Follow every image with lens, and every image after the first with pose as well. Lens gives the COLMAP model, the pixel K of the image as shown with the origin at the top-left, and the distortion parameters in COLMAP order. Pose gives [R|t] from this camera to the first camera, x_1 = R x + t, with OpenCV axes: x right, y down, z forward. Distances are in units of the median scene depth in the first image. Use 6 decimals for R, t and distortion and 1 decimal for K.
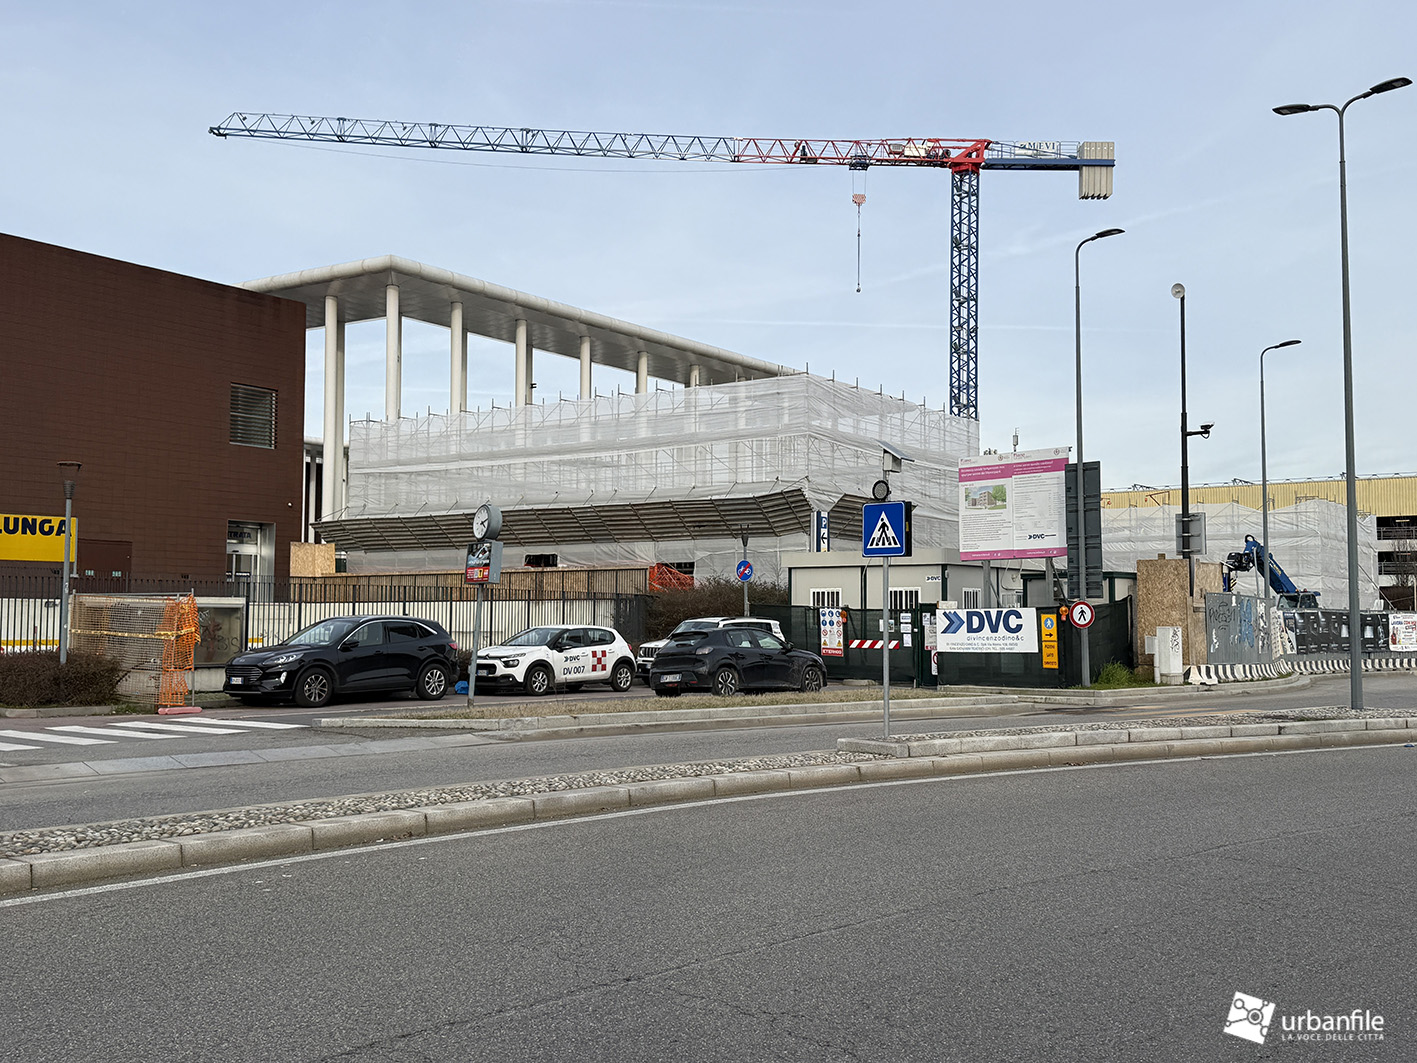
lens RADIAL K [[1510.3, 0, 708.5], [0, 1510.3, 531.5], [0, 0, 1]] dist [0.088578, -0.029901]
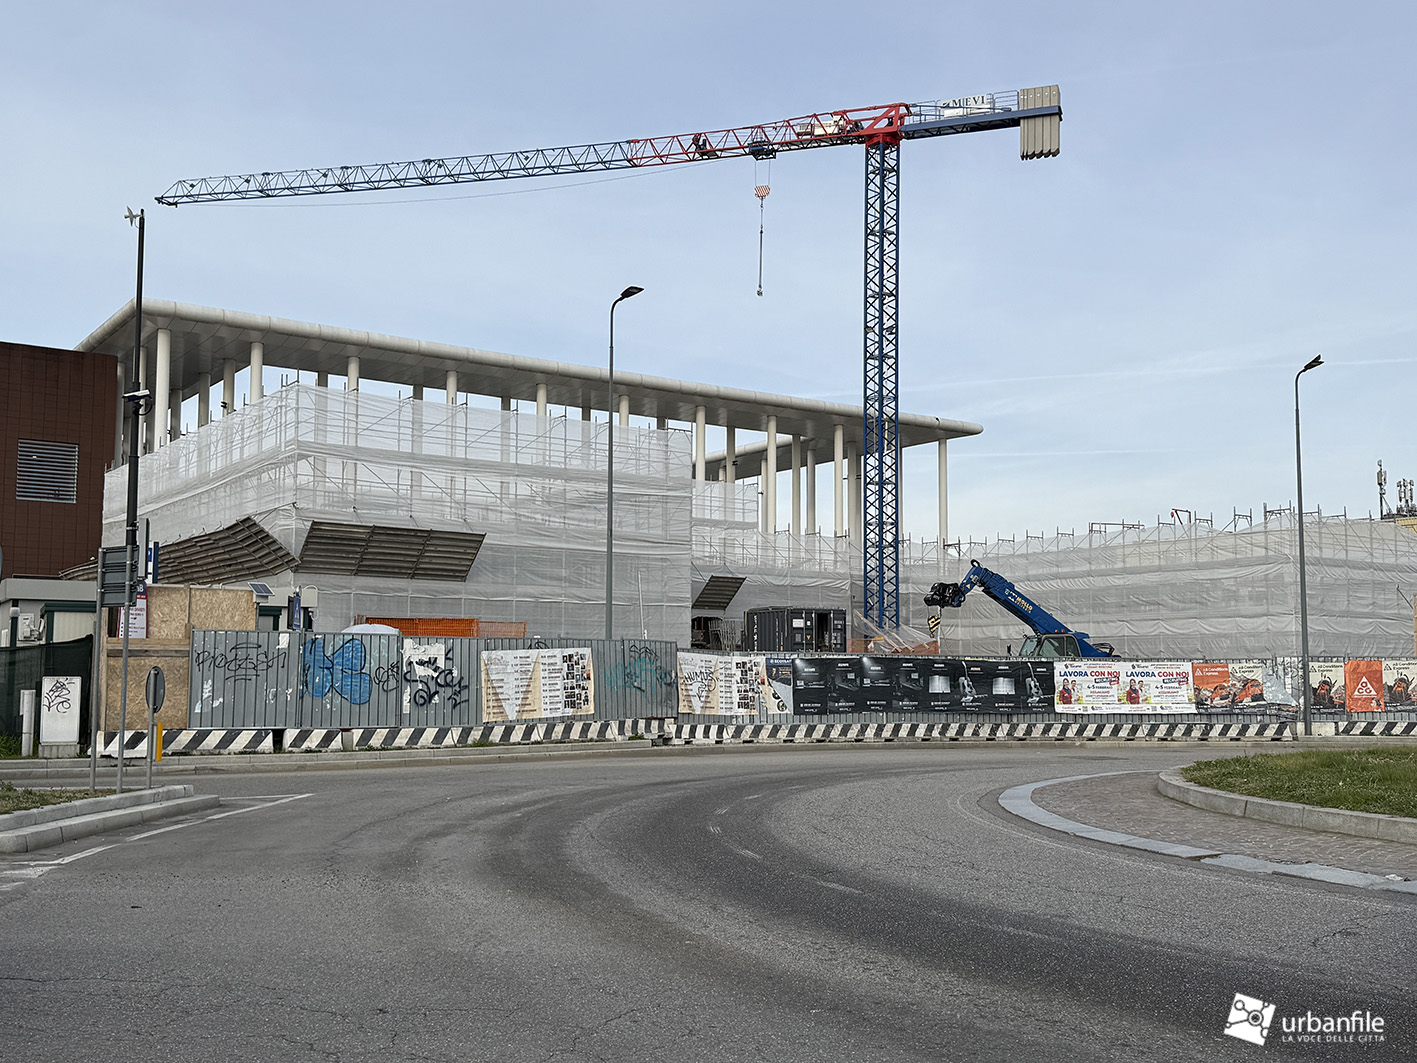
lens RADIAL K [[1479.4, 0, 708.5], [0, 1479.4, 531.5], [0, 0, 1]] dist [0.208882, -0.613509]
pose [[0.936705, -0.039622, -0.347871, 0.359584], [0.024167, 0.998523, -0.048656, 0.015921], [0.349285, 0.037170, 0.936279, 0.196500]]
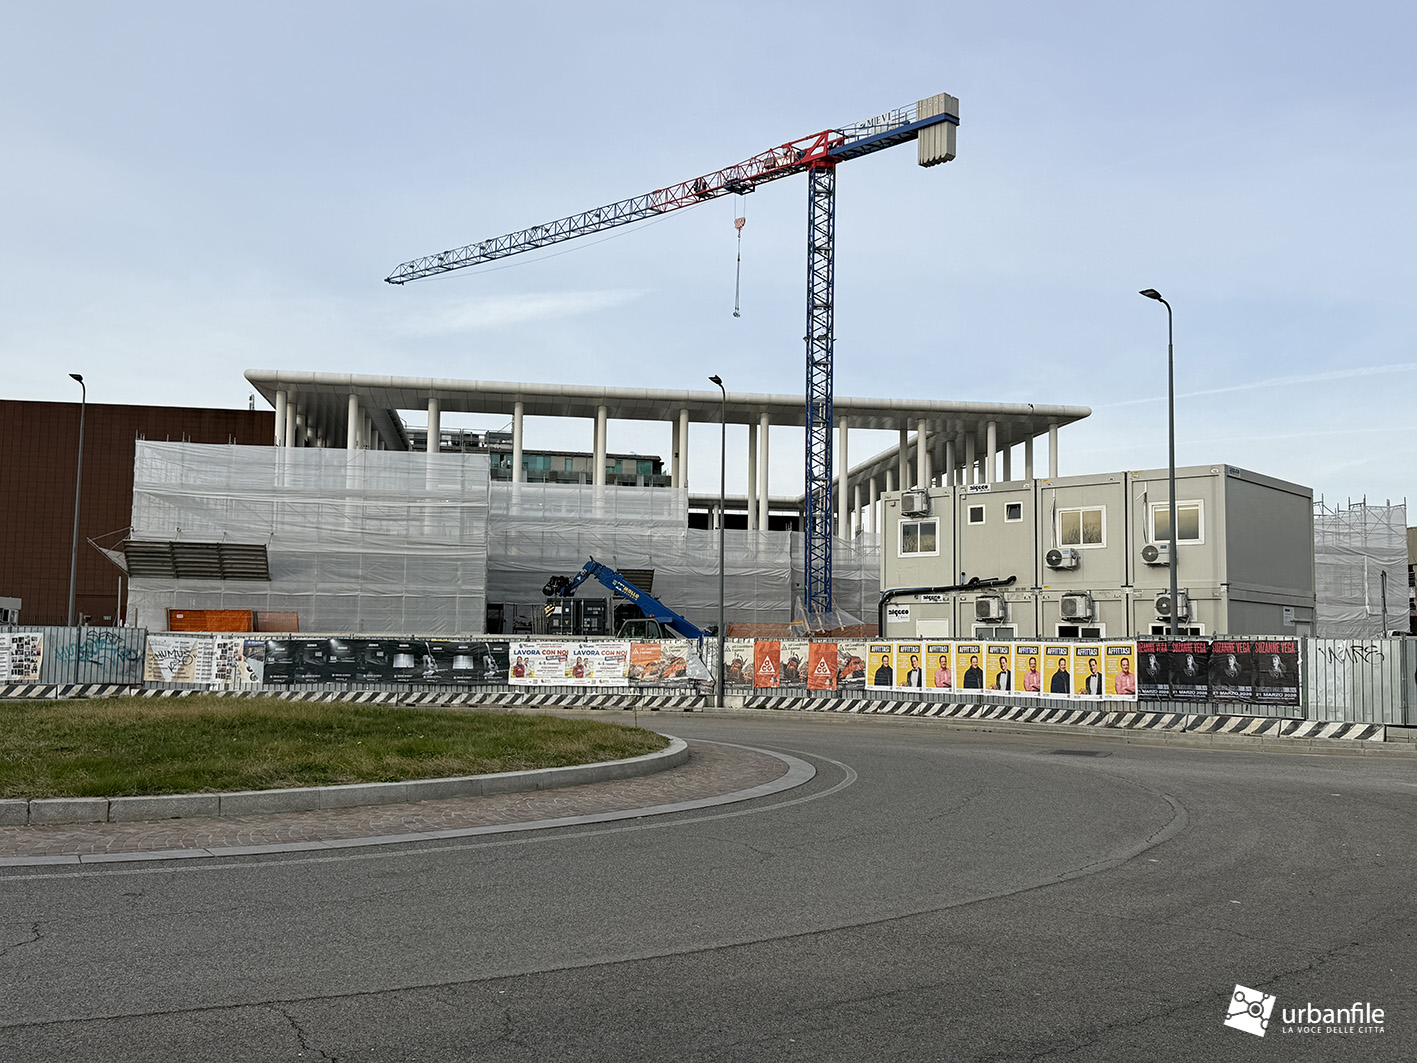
lens RADIAL K [[1418.6, 0, 708.5], [0, 1418.6, 531.5], [0, 0, 1]] dist [0.121488, -0.284778]
pose [[0.687648, -0.062486, -0.723350, 0.734172], [0.035188, 0.997987, -0.052759, 0.025673], [0.725191, 0.010826, 0.688463, 0.358074]]
